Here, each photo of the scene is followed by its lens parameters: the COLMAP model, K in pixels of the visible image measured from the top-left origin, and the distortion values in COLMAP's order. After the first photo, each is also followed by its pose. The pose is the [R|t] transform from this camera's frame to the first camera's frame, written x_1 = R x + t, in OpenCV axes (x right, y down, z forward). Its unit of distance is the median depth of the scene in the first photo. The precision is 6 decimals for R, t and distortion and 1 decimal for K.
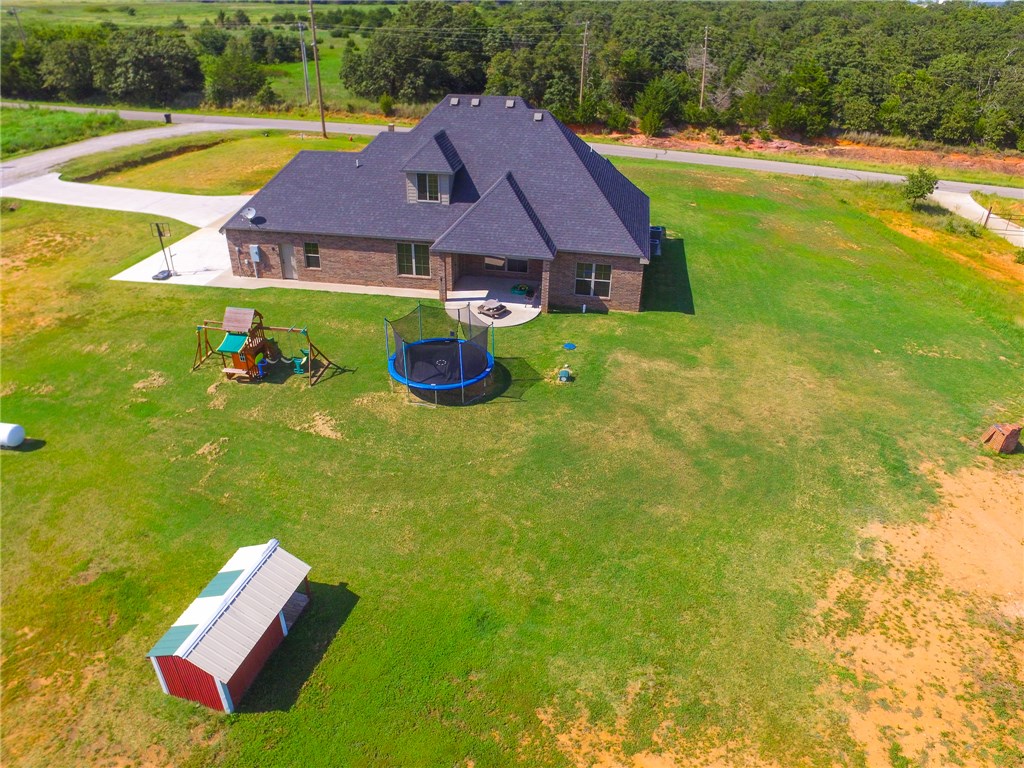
lens RADIAL K [[689.2, 0, 507.1], [0, 689.2, 377.7], [0, 0, 1]] dist [-0.127810, 0.093842]
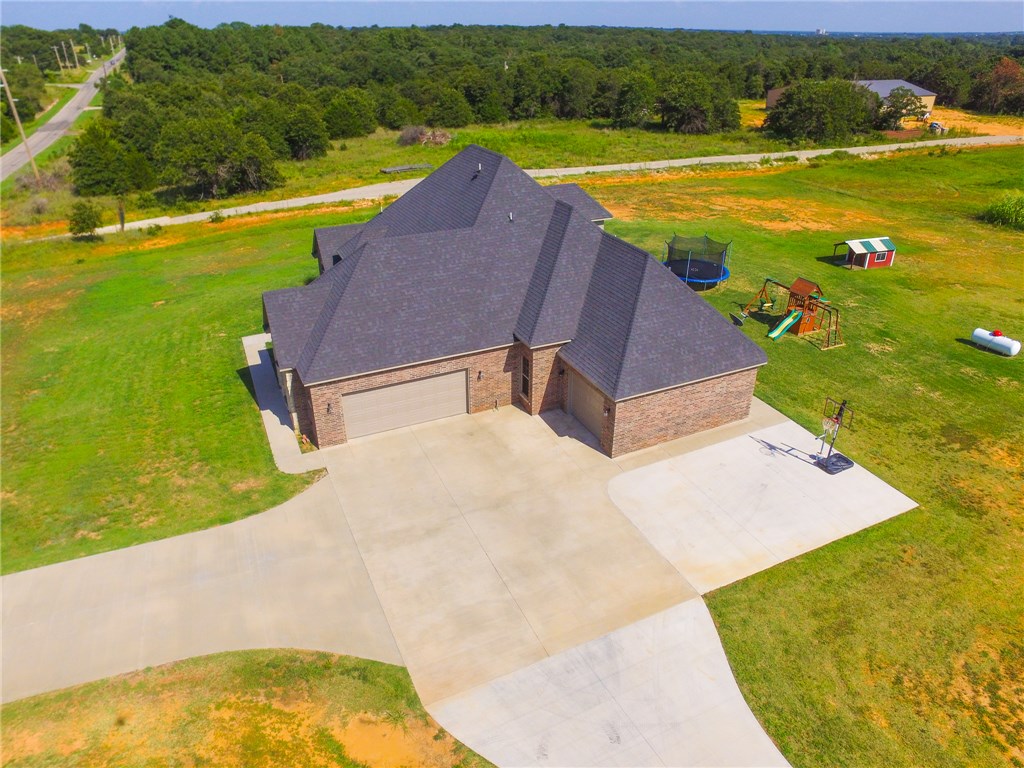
lens RADIAL K [[689.2, 0, 507.1], [0, 689.2, 377.7], [0, 0, 1]] dist [-0.127810, 0.093842]
pose [[-0.576321, -0.390372, 0.717958, -0.619307], [0.405693, 0.625970, 0.666014, -0.627920], [-0.709413, 0.675108, -0.202389, 1.052598]]
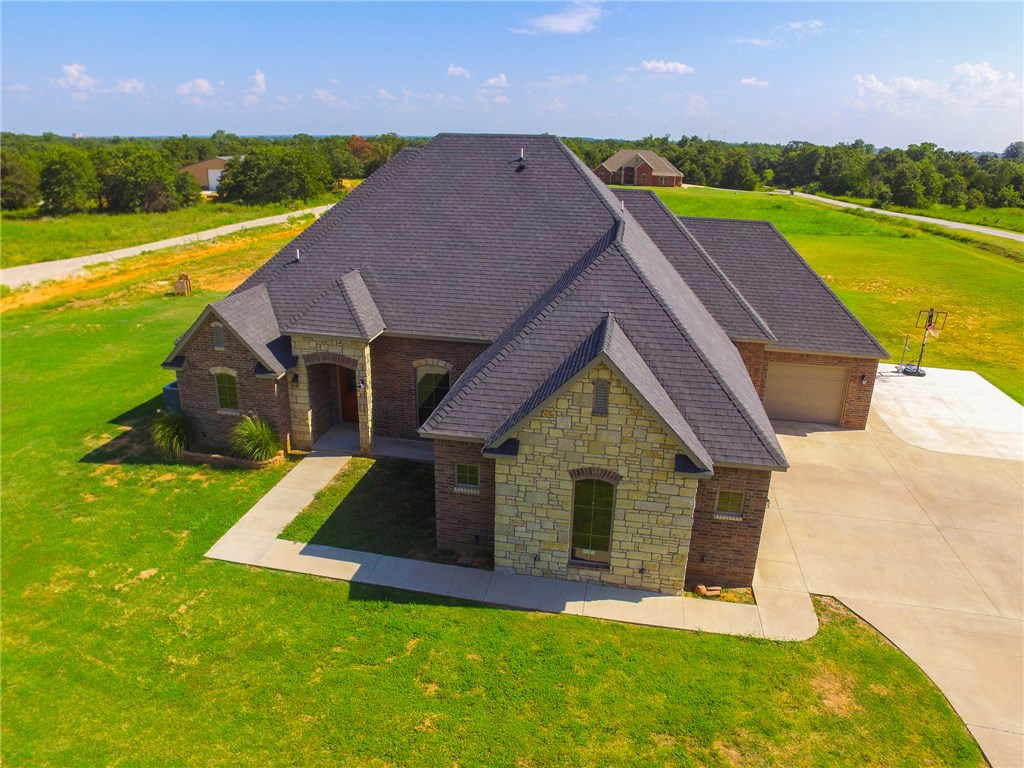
lens RADIAL K [[689.2, 0, 507.1], [0, 689.2, 377.7], [0, 0, 1]] dist [-0.127810, 0.093842]
pose [[-0.999447, -0.032925, -0.004726, -0.036454], [-0.024915, 0.646897, 0.762170, -0.580159], [-0.022037, 0.761866, -0.647360, 1.219191]]
